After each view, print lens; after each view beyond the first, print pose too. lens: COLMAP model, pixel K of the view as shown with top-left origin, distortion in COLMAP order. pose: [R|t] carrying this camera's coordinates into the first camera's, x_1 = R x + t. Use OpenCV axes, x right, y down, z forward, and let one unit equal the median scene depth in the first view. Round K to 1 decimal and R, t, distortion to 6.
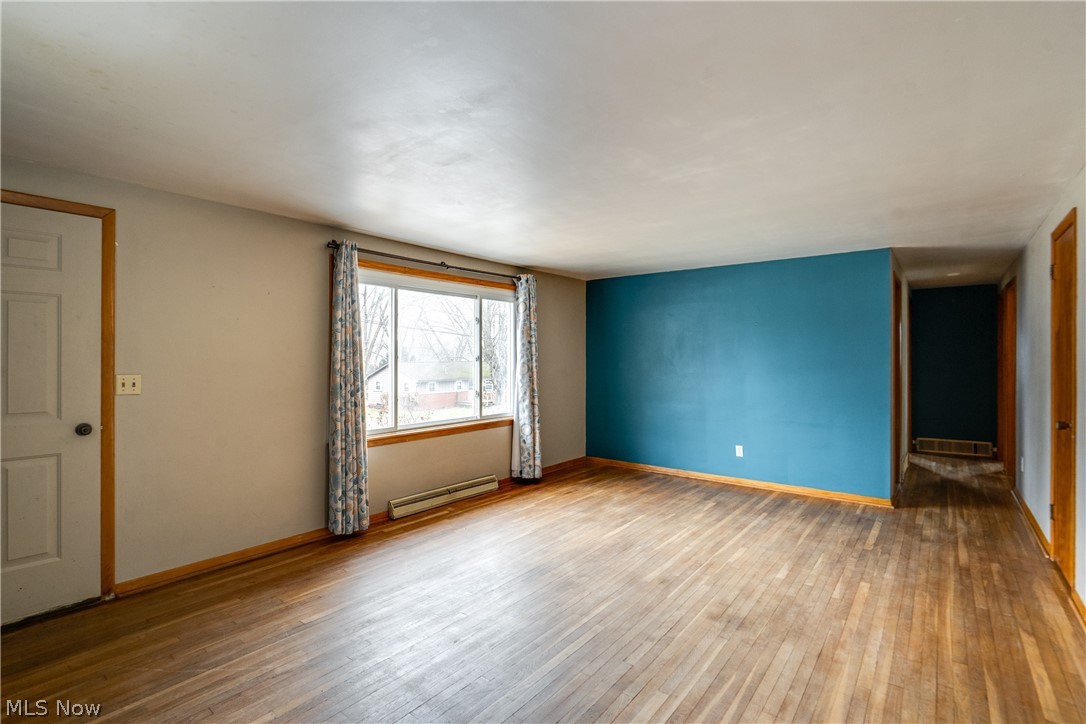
lens RADIAL K [[505.7, 0, 547.5], [0, 505.7, 358.7], [0, 0, 1]] dist [-0.010892, 0.003283]
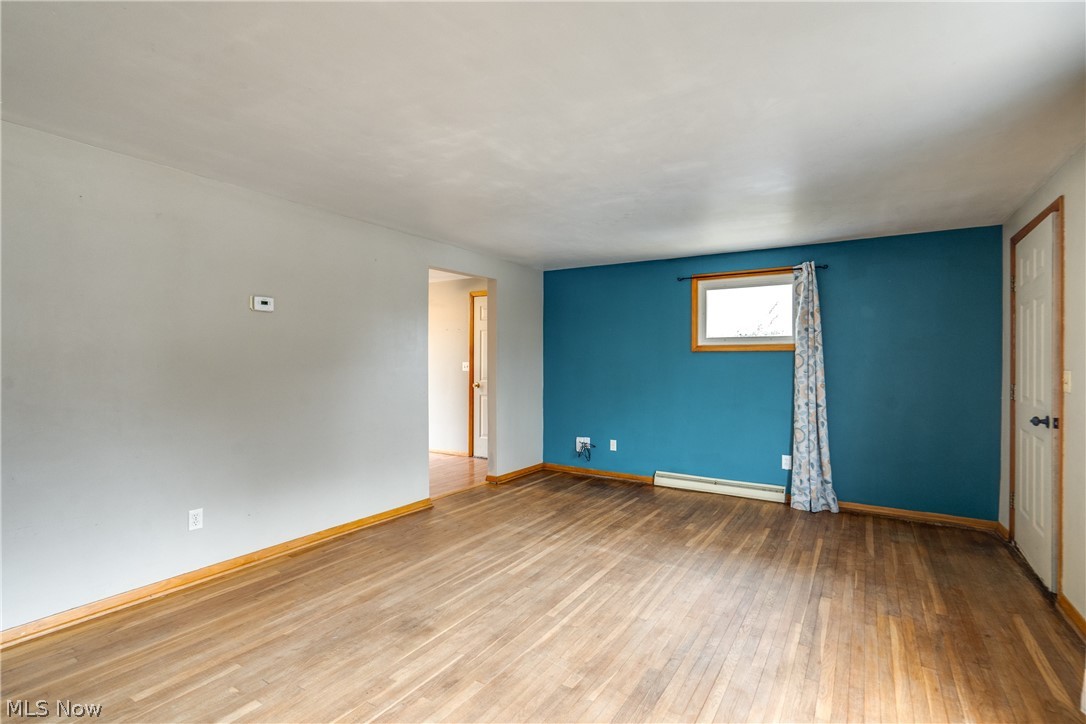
lens RADIAL K [[505.7, 0, 554.3], [0, 505.7, 358.5], [0, 0, 1]] dist [-0.010892, 0.003283]
pose [[-0.995500, -0.002143, -0.094739, 0.197204], [-0.001688, 0.999987, -0.004887, 0.019758], [0.094748, -0.004705, -0.995490, 2.055575]]
